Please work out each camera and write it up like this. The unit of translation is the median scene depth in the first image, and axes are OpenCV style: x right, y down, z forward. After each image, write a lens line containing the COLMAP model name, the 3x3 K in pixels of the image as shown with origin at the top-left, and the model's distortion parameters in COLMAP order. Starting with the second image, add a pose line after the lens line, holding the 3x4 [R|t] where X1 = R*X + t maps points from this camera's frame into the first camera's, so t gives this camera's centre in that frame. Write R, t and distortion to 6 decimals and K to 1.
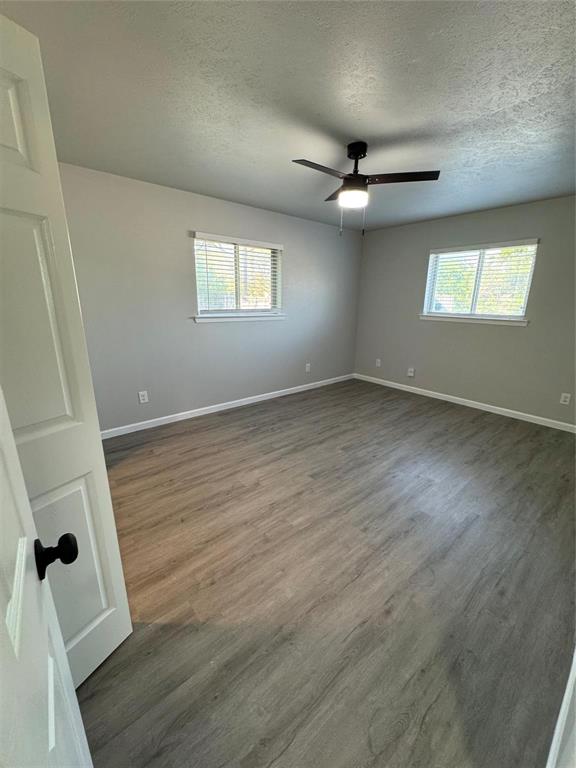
lens RADIAL K [[306.9, 0, 287.8], [0, 306.9, 384.6], [0, 0, 1]] dist [-0.003734, 0.000294]
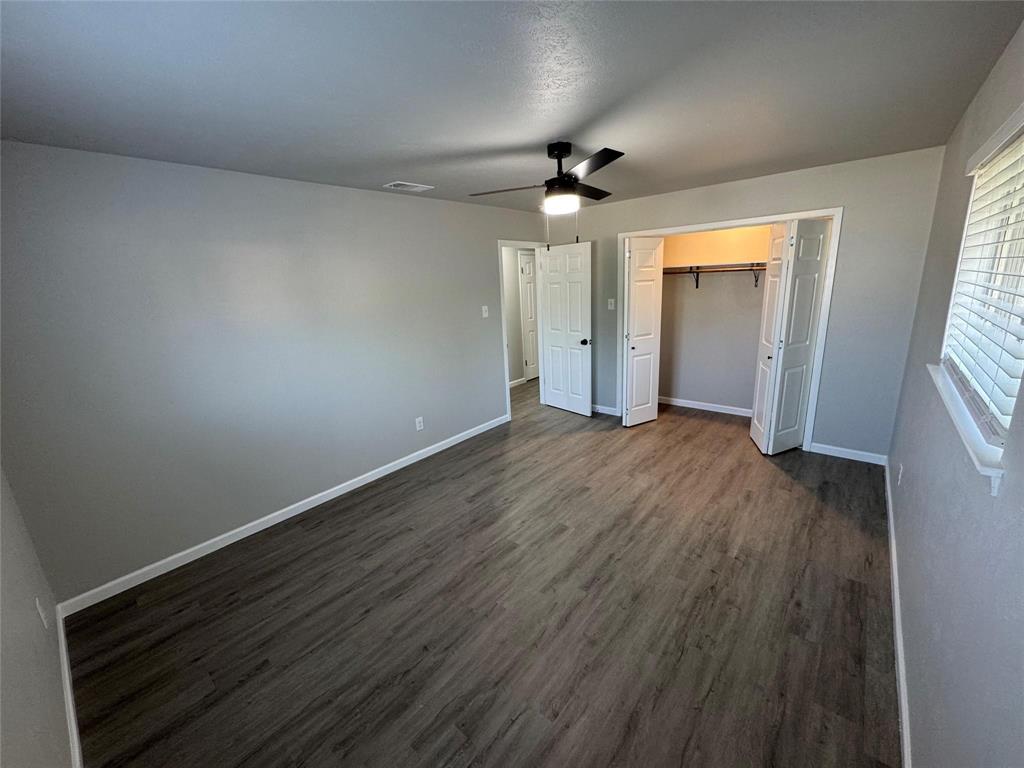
lens RADIAL K [[409.3, 0, 509.8], [0, 409.3, 383.9], [0, 0, 1]] dist [-0.003734, 0.000294]
pose [[-0.985942, 0.076871, -0.148354, 0.479699], [-0.006953, 0.868240, 0.496095, -0.629363], [0.166942, 0.490152, -0.855500, 1.853951]]
